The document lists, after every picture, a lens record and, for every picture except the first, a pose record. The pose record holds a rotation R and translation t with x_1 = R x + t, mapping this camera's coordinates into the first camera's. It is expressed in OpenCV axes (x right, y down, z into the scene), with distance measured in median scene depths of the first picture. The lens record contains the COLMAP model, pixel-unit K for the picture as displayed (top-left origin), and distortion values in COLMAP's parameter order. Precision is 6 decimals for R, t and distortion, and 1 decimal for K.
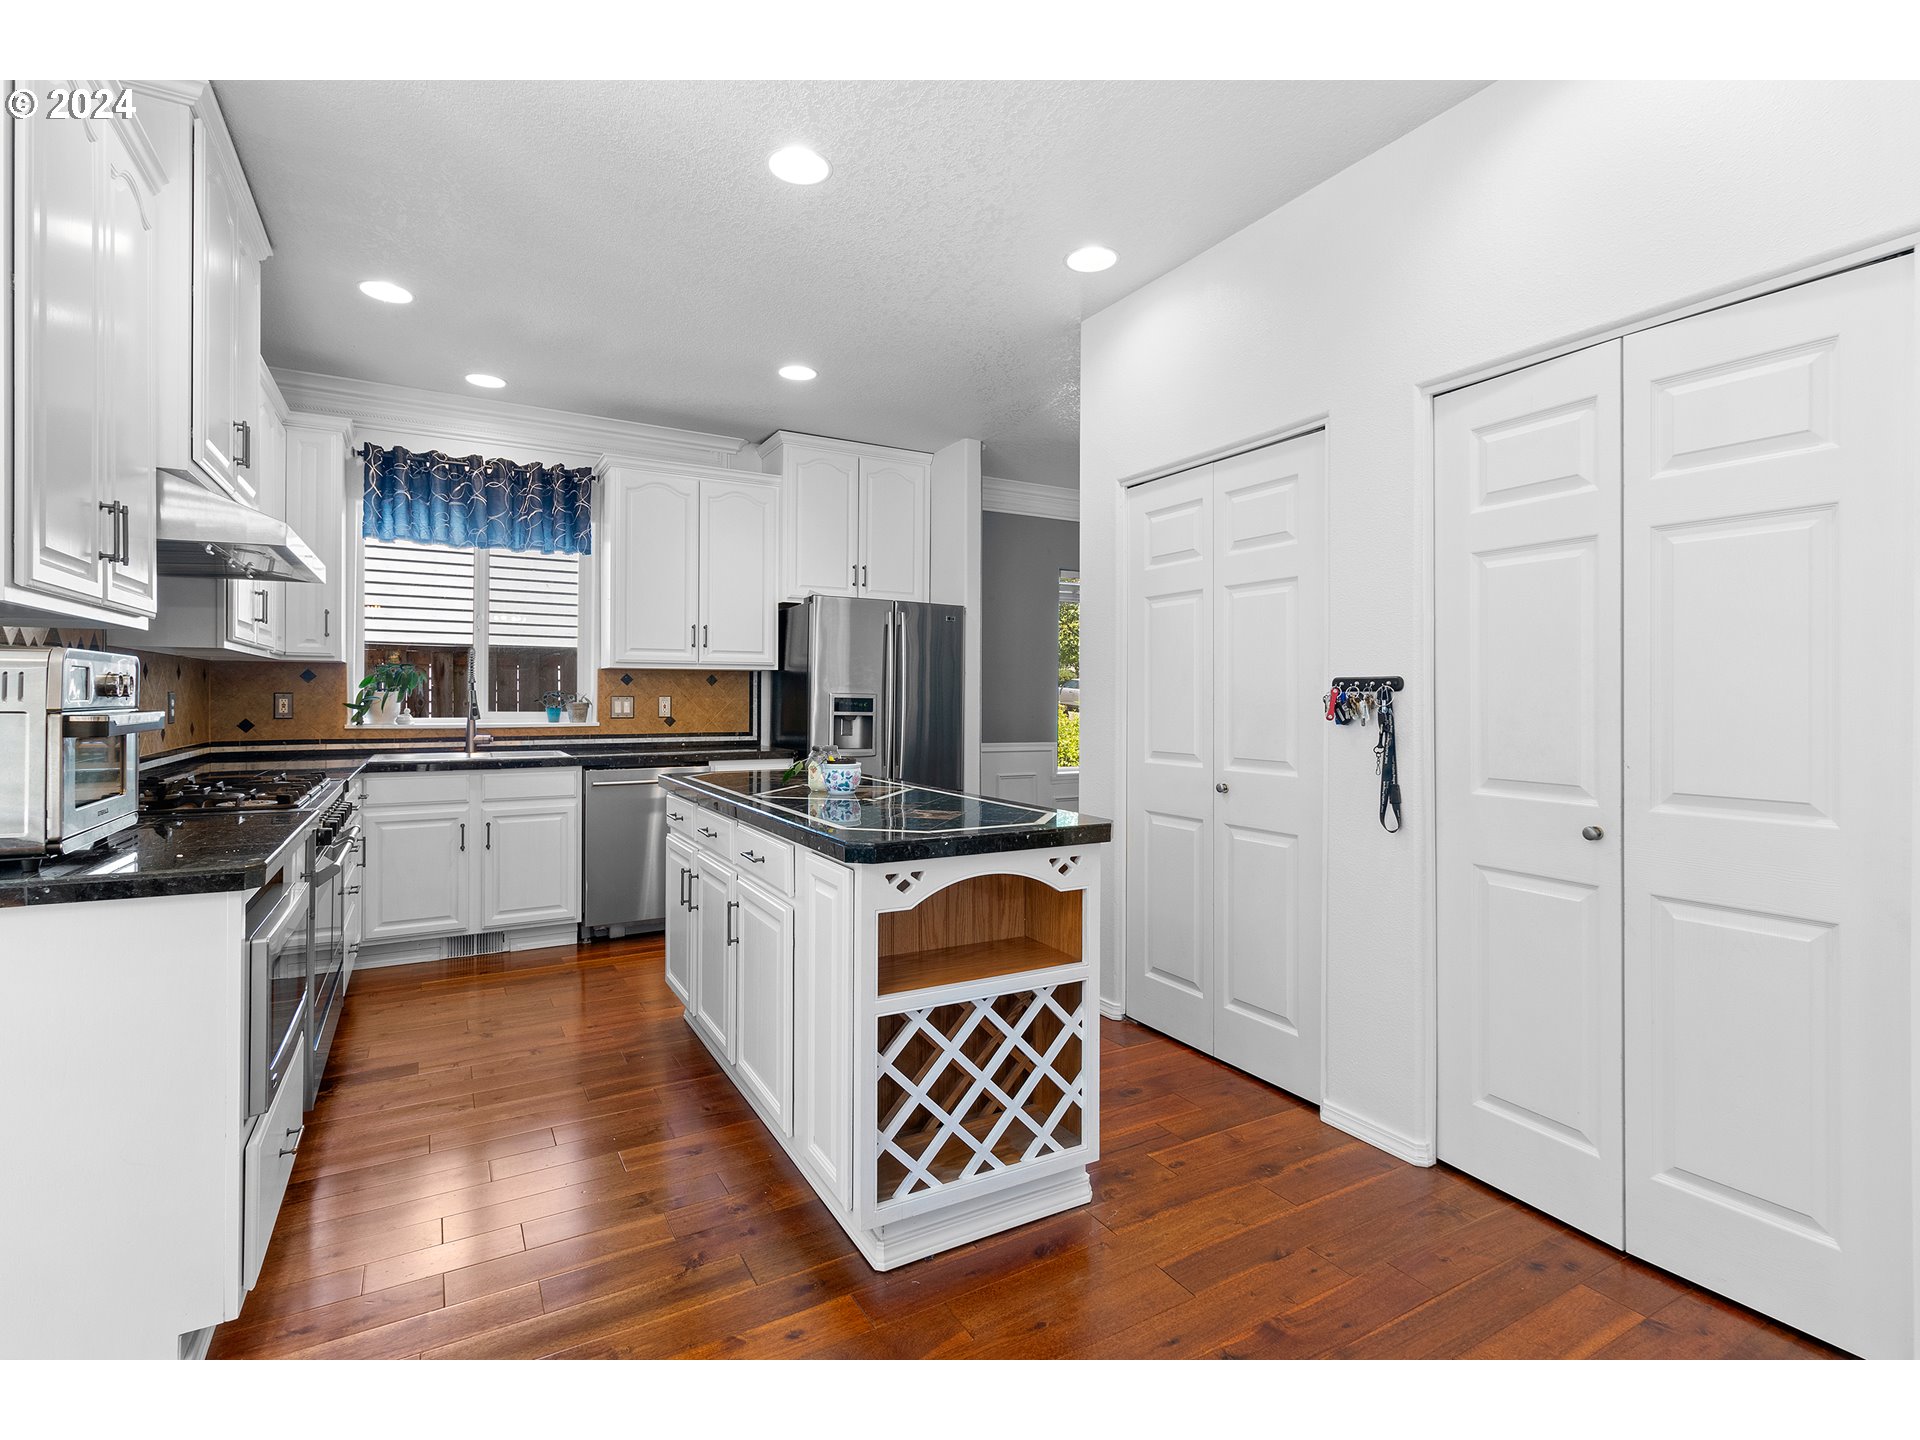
lens RADIAL K [[897.5, 0, 966.7], [0, 897.5, 698.2], [0, 0, 1]] dist [-0.001681, 0.001949]
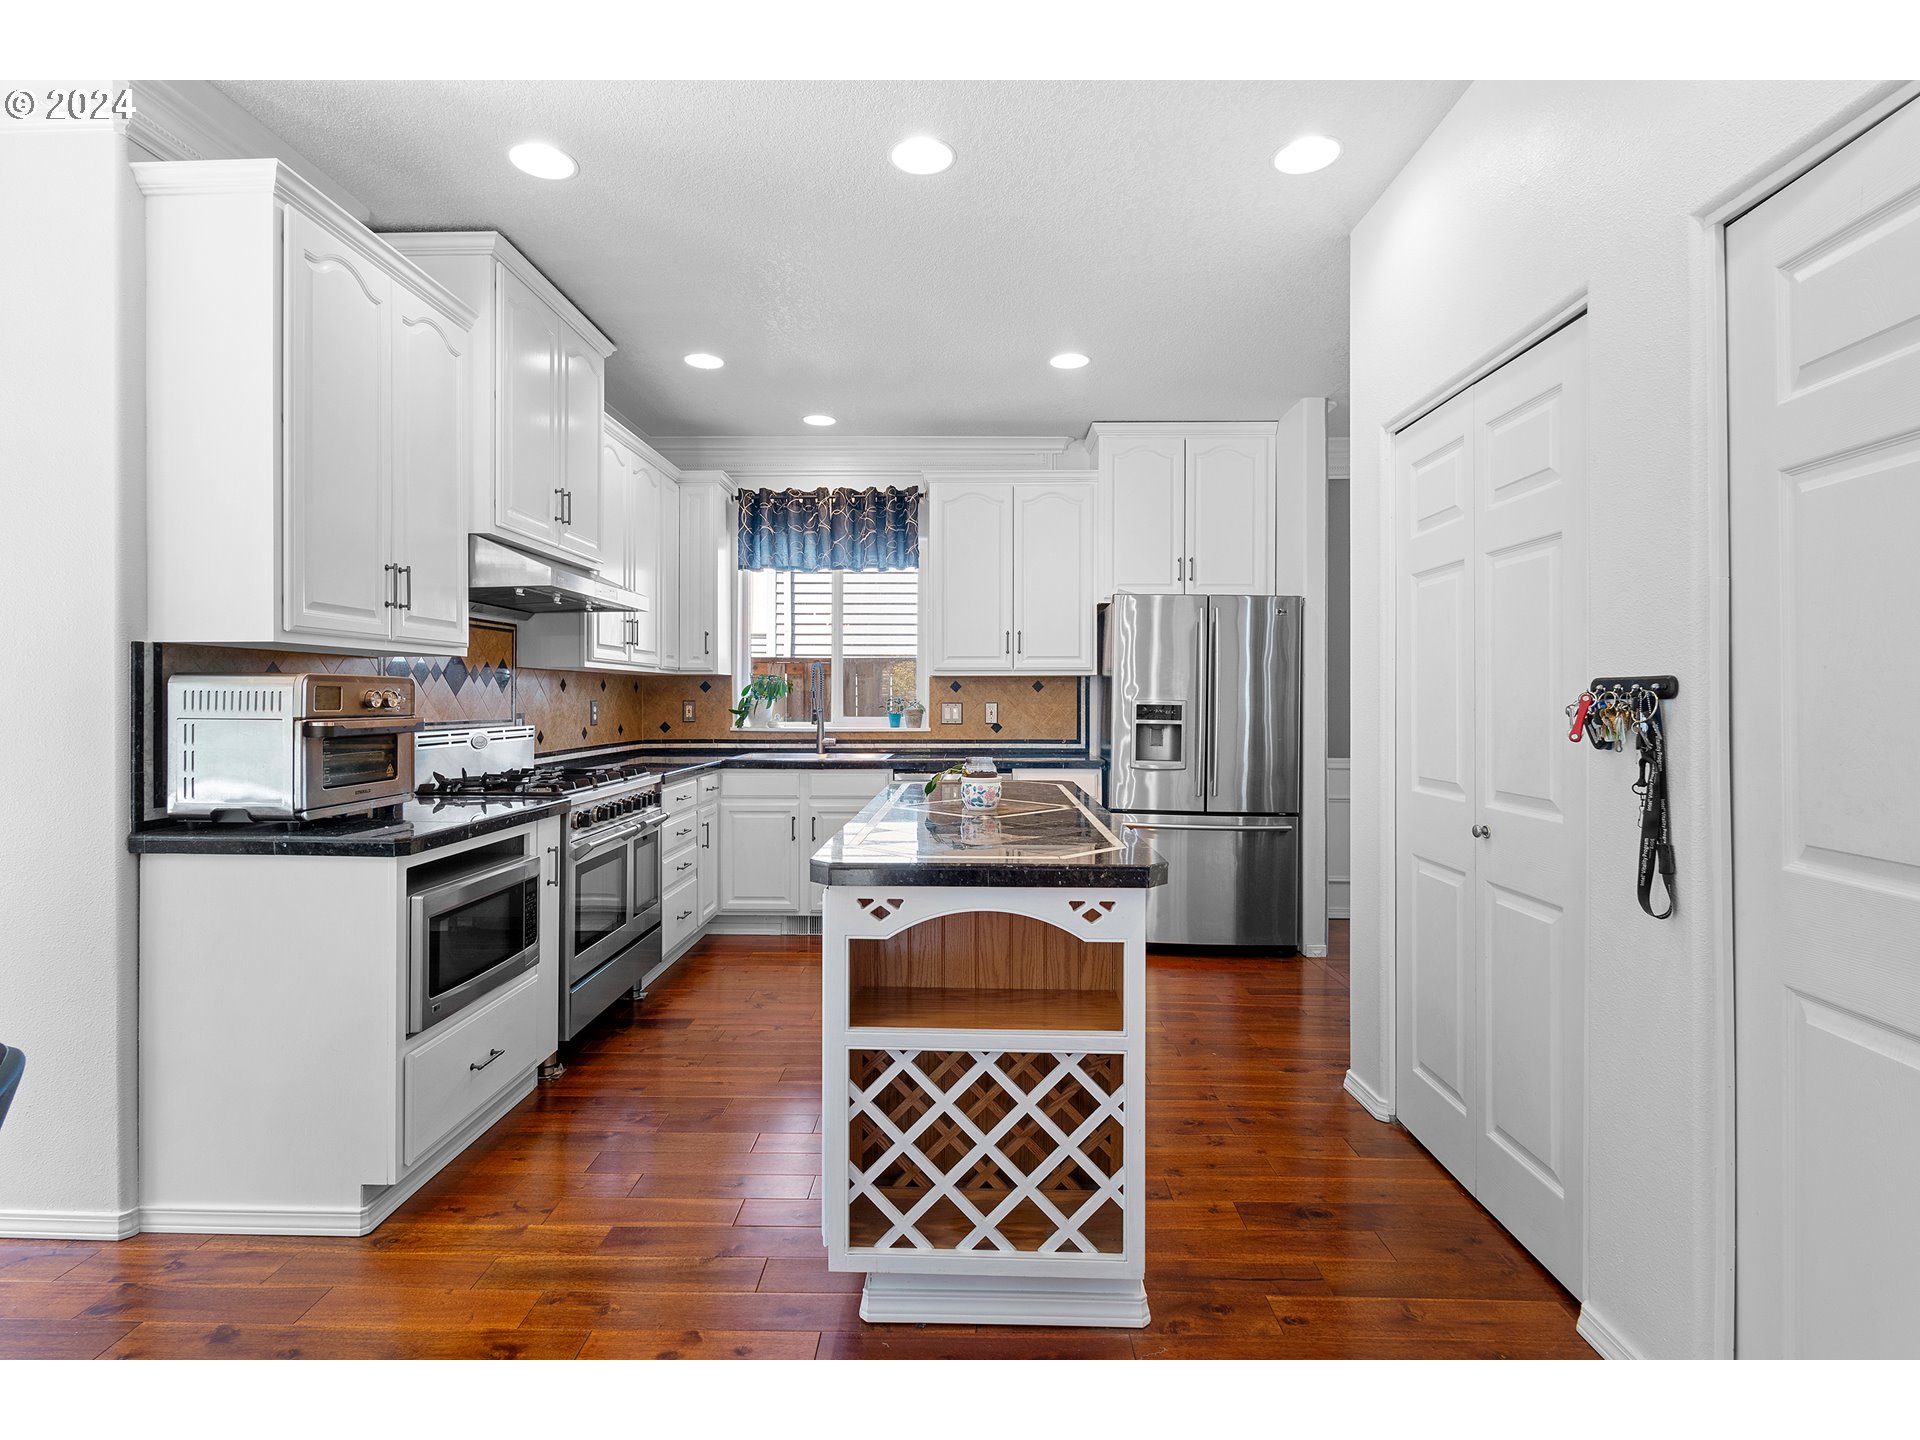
lens RADIAL K [[943.9, 0, 962.1], [0, 943.9, 699.6], [0, 0, 1]] dist [-0.007740, 0.000325]
pose [[0.855897, -0.003253, -0.517136, 0.233541], [0.002106, 0.999994, -0.002805, -0.003648], [0.517142, 0.001312, 0.855898, 0.097219]]
